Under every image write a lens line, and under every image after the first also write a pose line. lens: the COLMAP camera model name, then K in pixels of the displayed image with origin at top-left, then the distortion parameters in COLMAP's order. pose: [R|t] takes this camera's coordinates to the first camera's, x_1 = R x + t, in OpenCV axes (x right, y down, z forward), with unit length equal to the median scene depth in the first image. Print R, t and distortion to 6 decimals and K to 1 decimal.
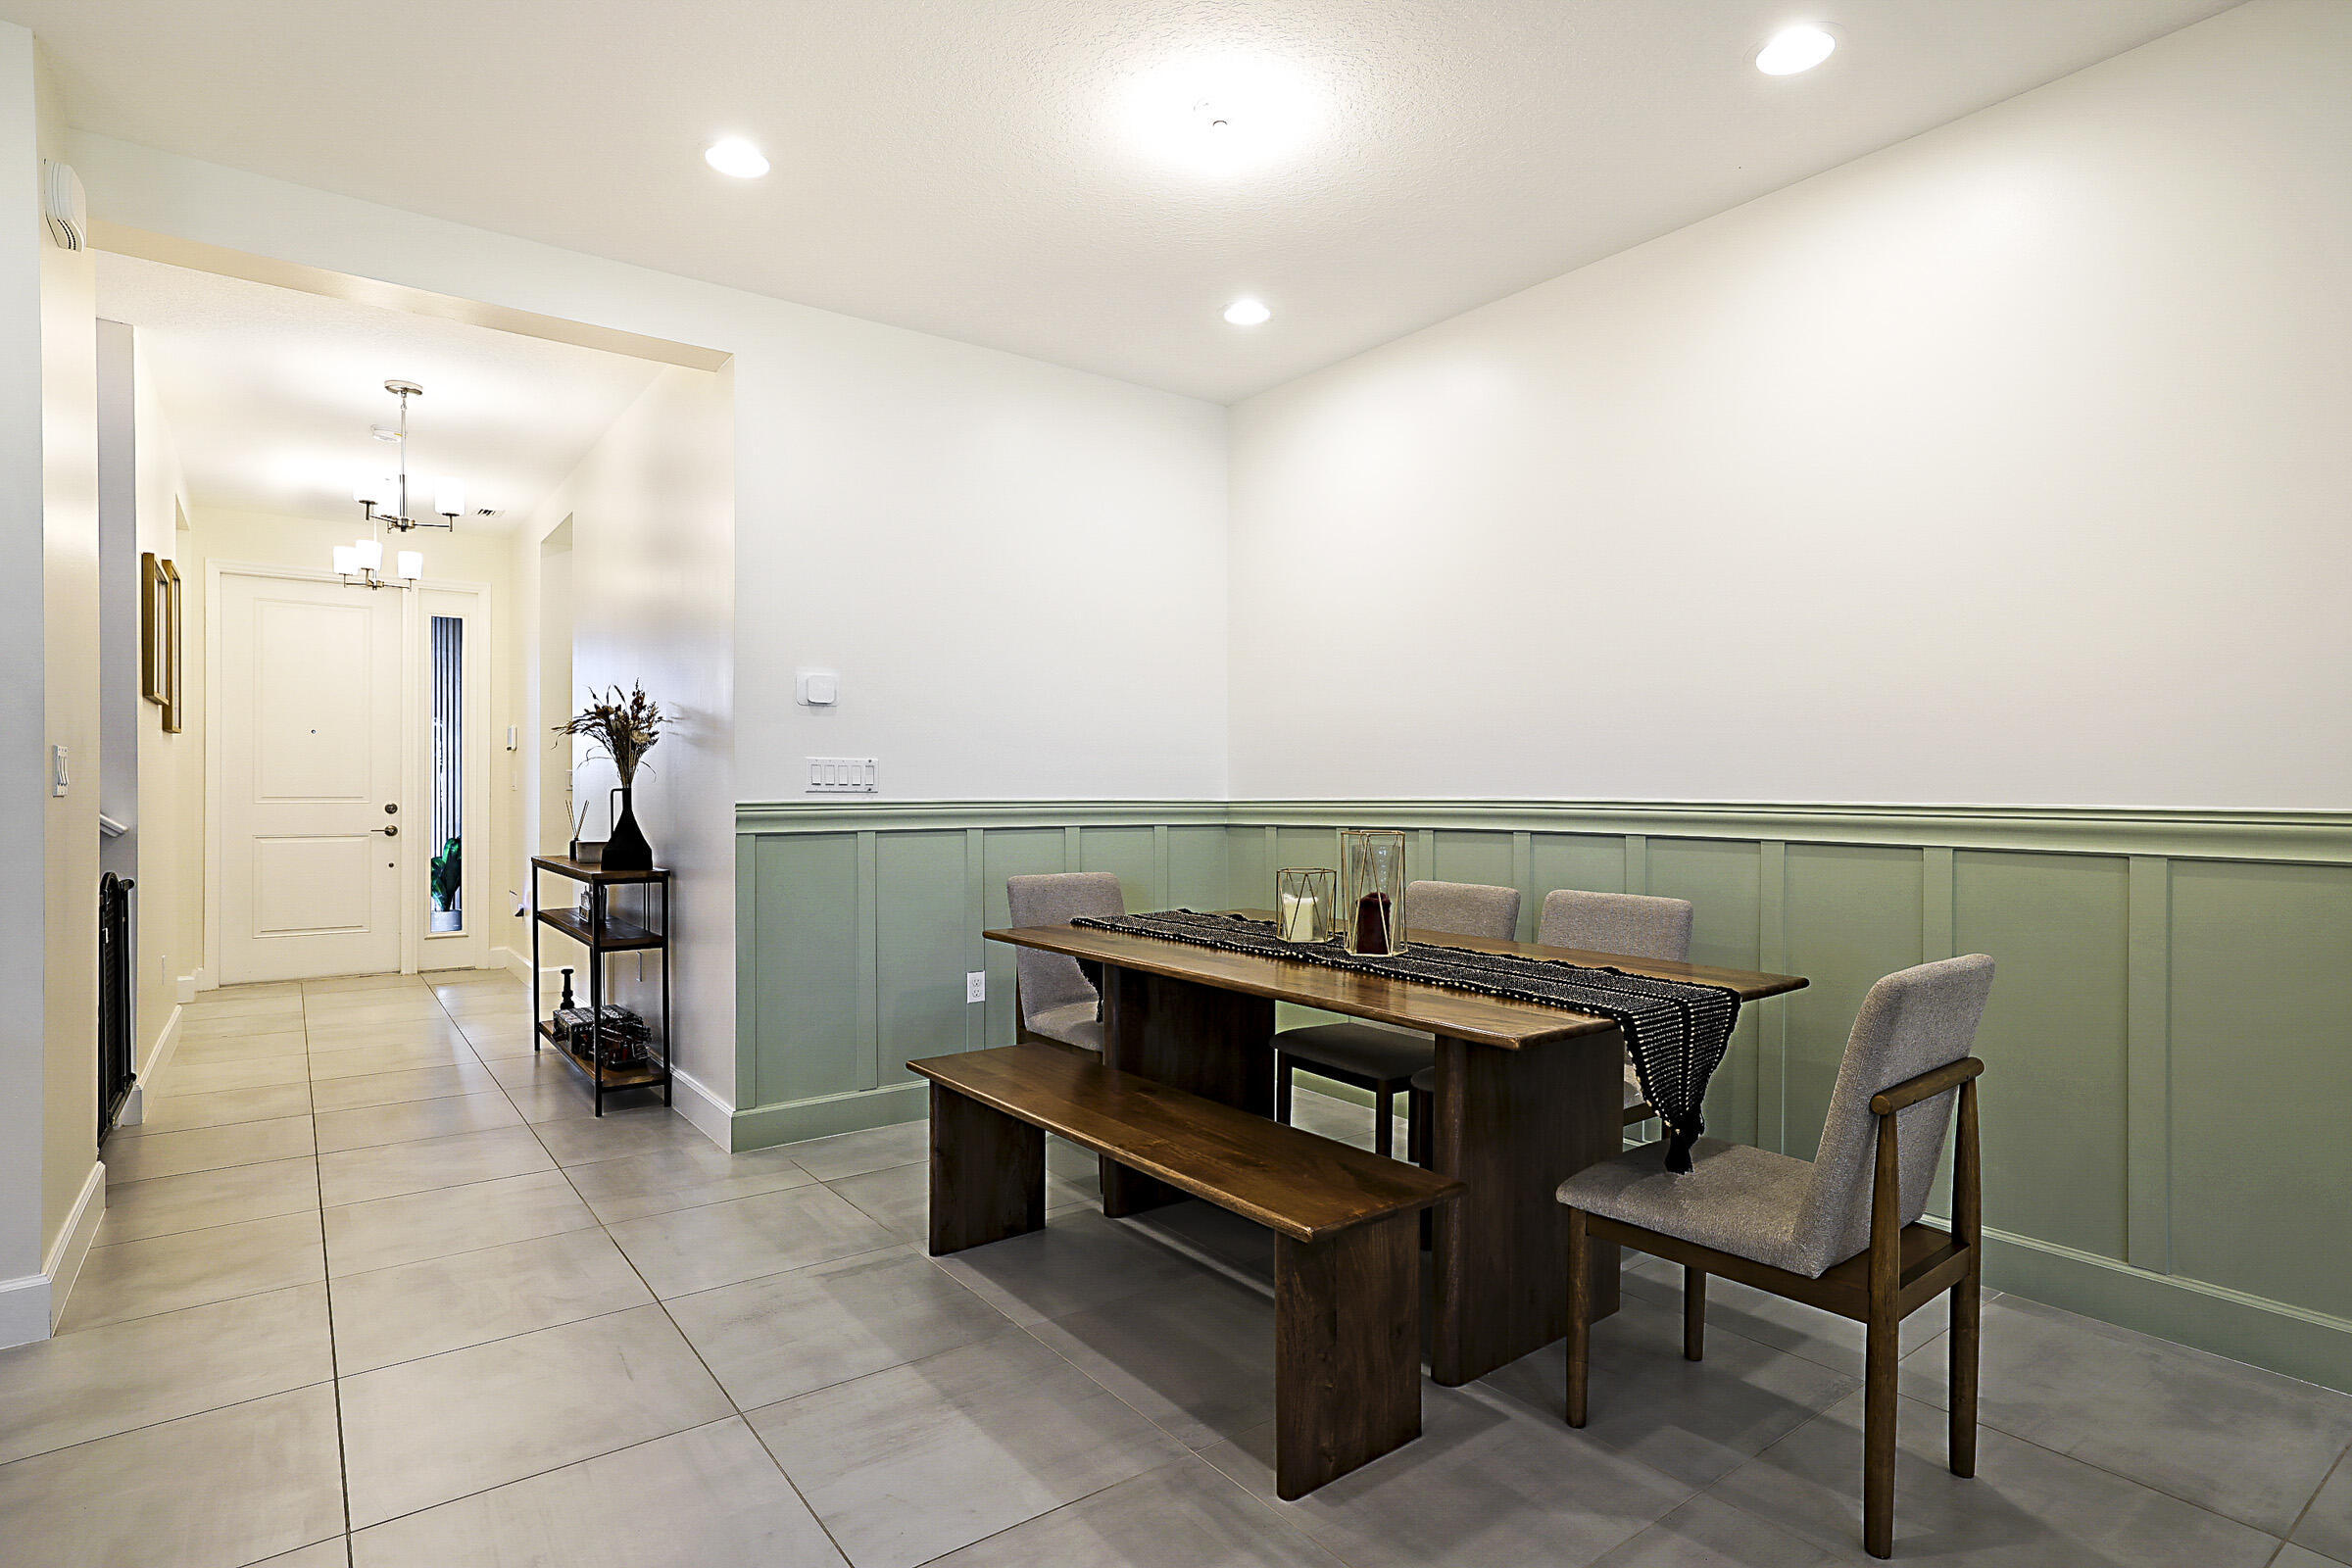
lens RADIAL K [[1207.7, 0, 1172.2], [0, 1207.7, 787.4], [0, 0, 1]] dist [-0.033365, 0.026531]
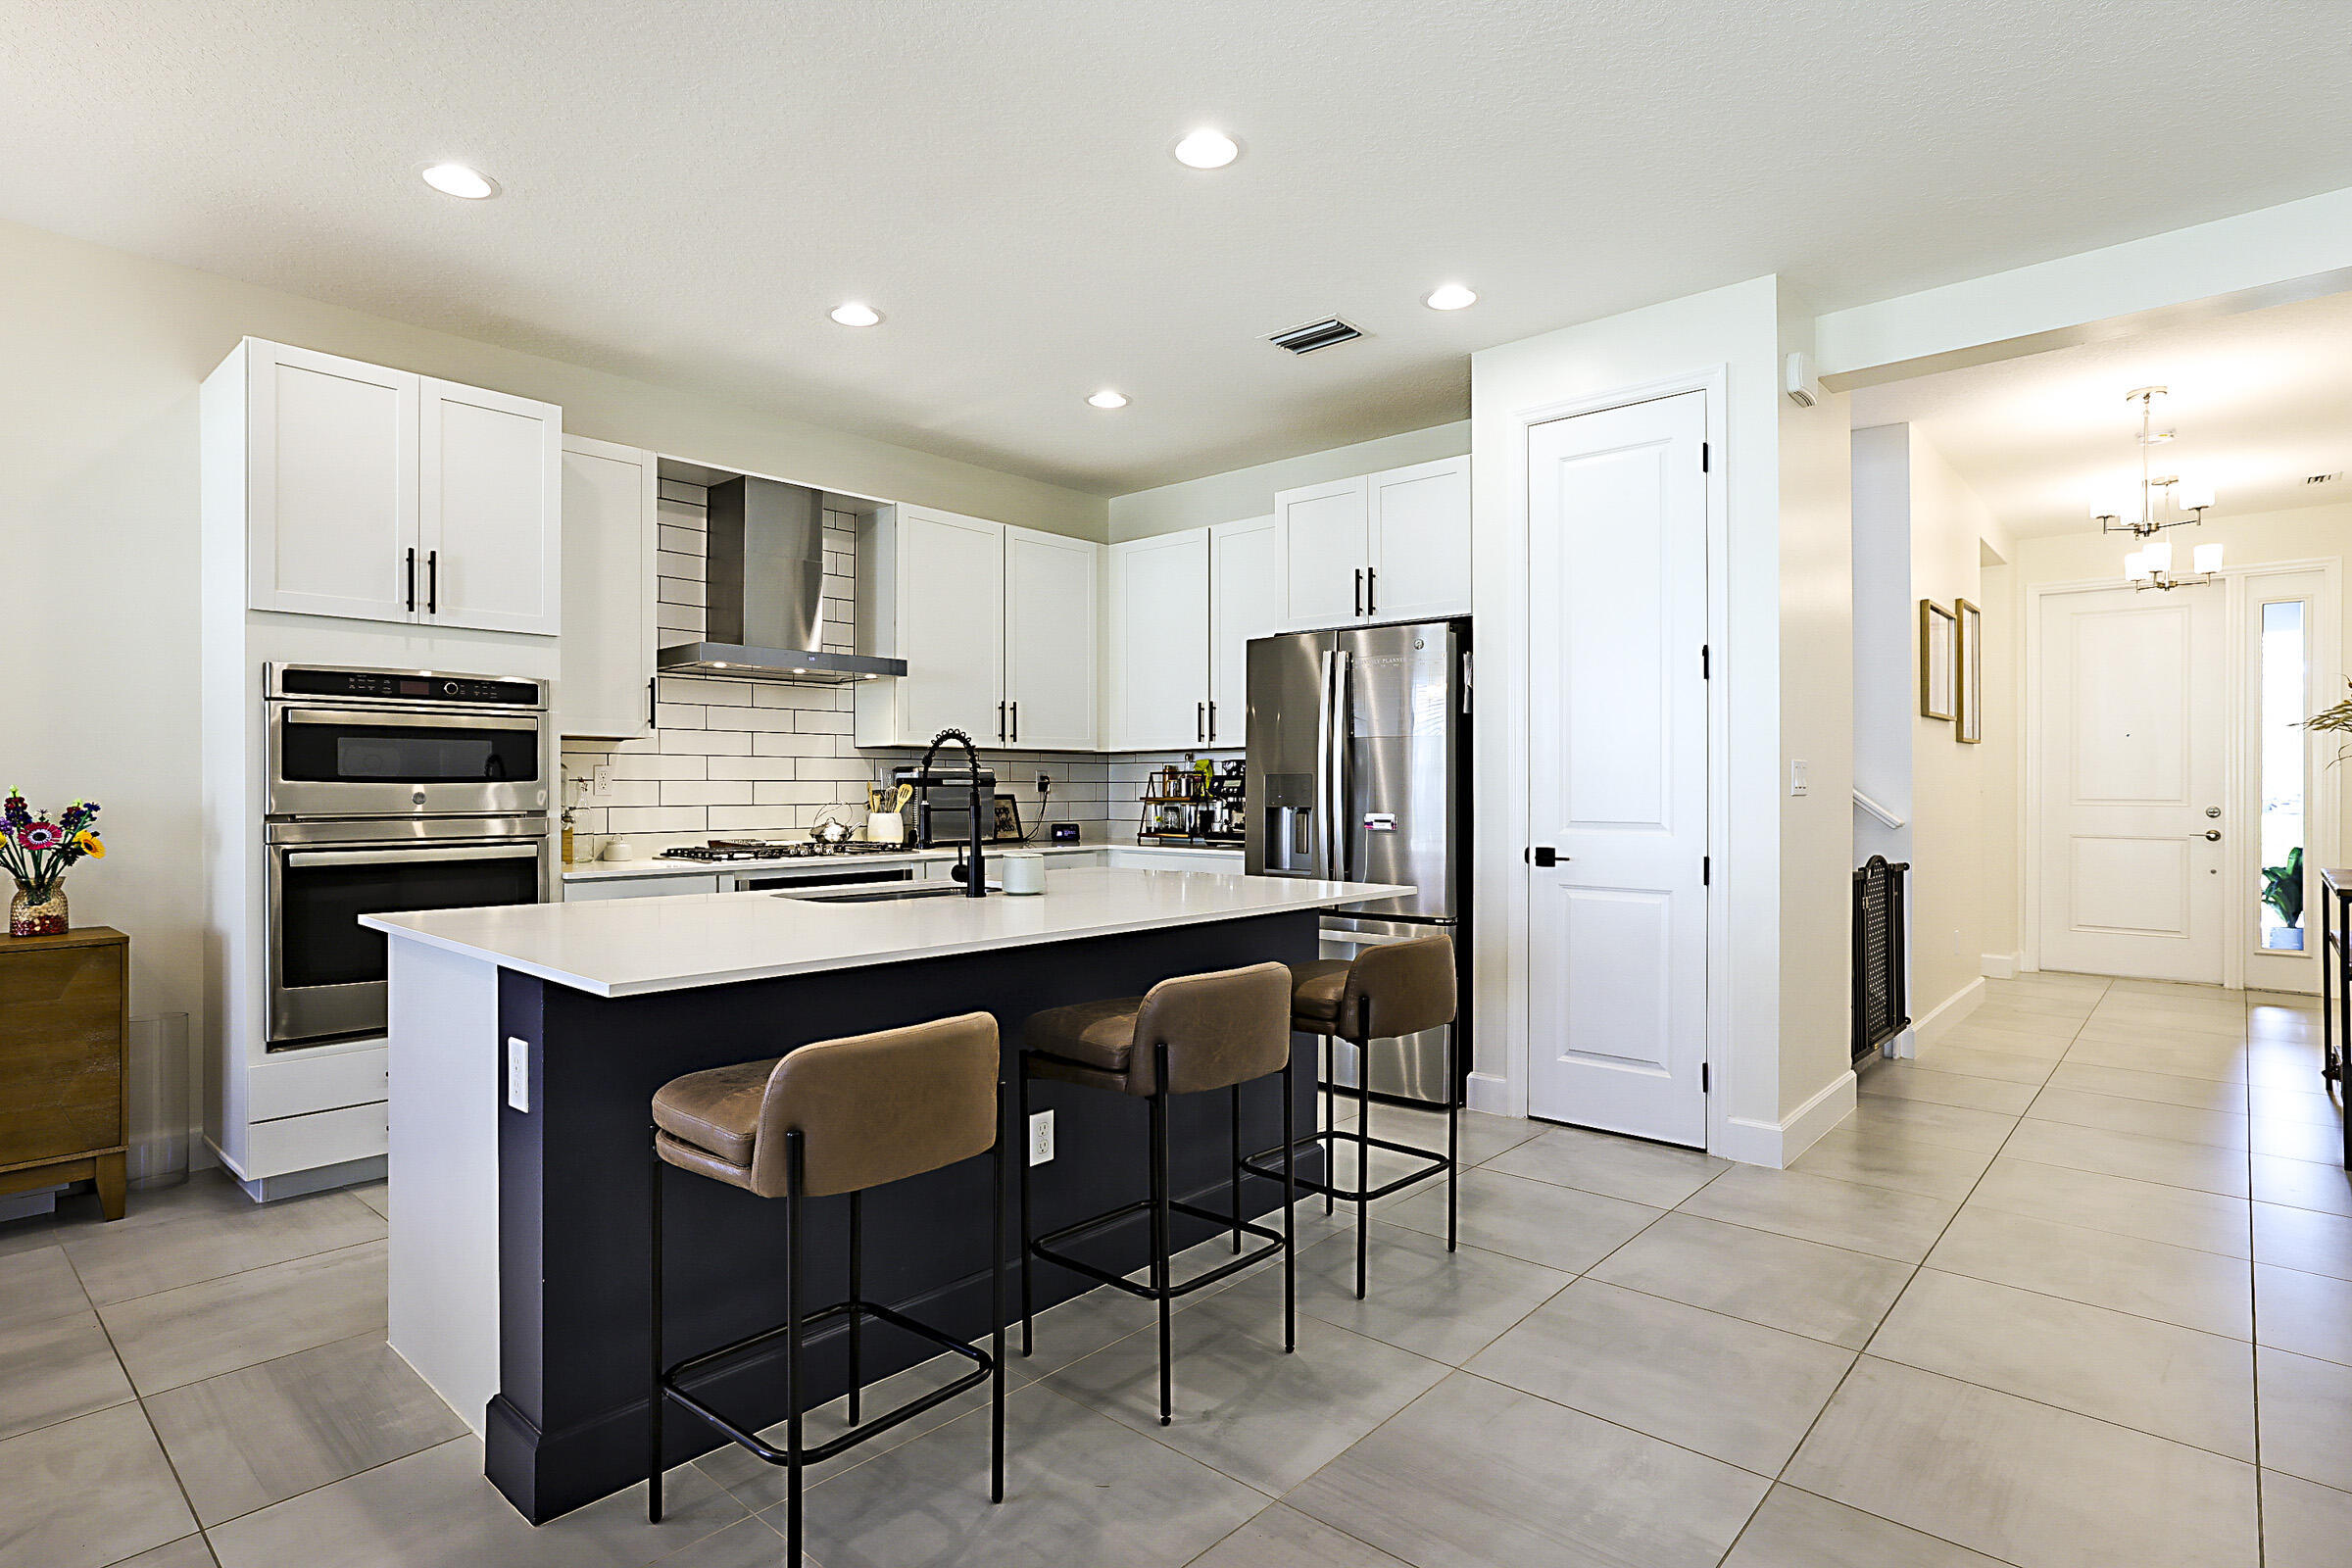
lens RADIAL K [[1207.7, 0, 1172.2], [0, 1207.7, 787.4], [0, 0, 1]] dist [-0.033365, 0.026531]
pose [[0.196145, -0.001188, -0.980574, 0.281628], [-0.001985, 0.999997, -0.001609, 0.001597], [0.980573, 0.002262, 0.196142, -0.004149]]
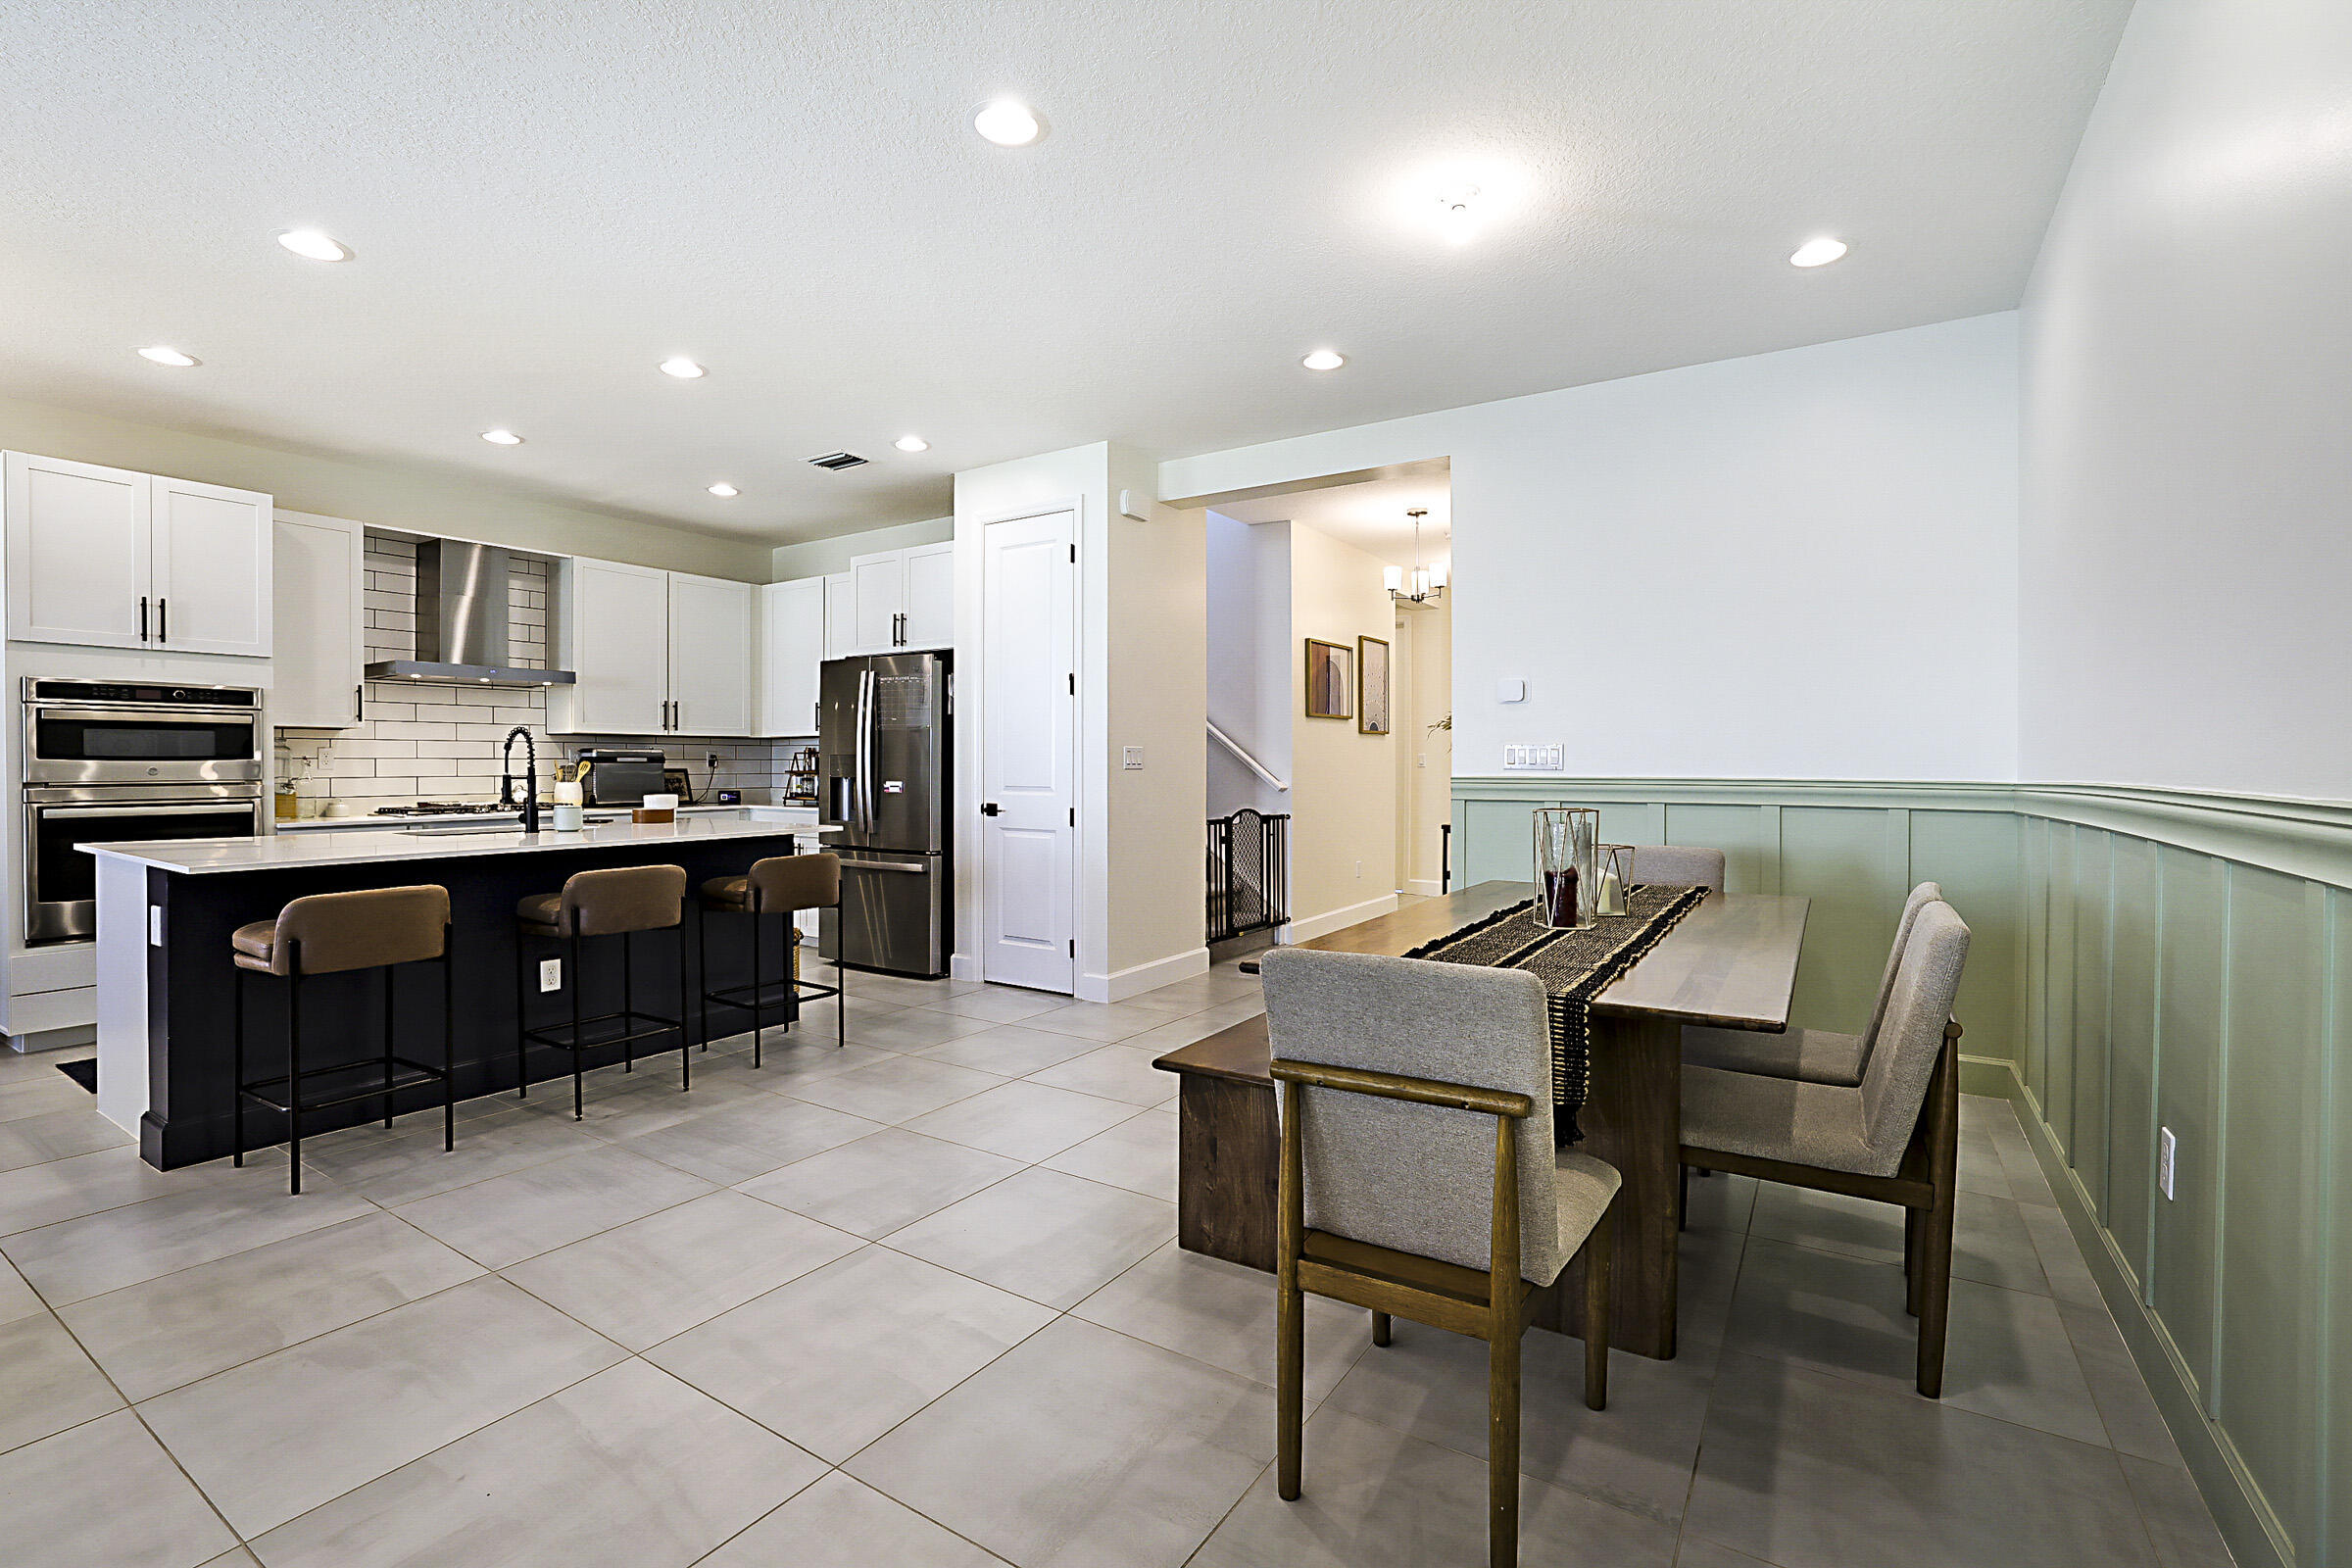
lens RADIAL K [[1046.3, 0, 1175.1], [0, 1046.3, 774.5], [0, 0, 1]] dist [-0.038885, 0.016922]
pose [[0.343481, 0.008634, -0.939120, 0.829788], [-0.002385, 0.999963, 0.008321, 0.001243], [0.939157, -0.000618, 0.343489, 0.355552]]
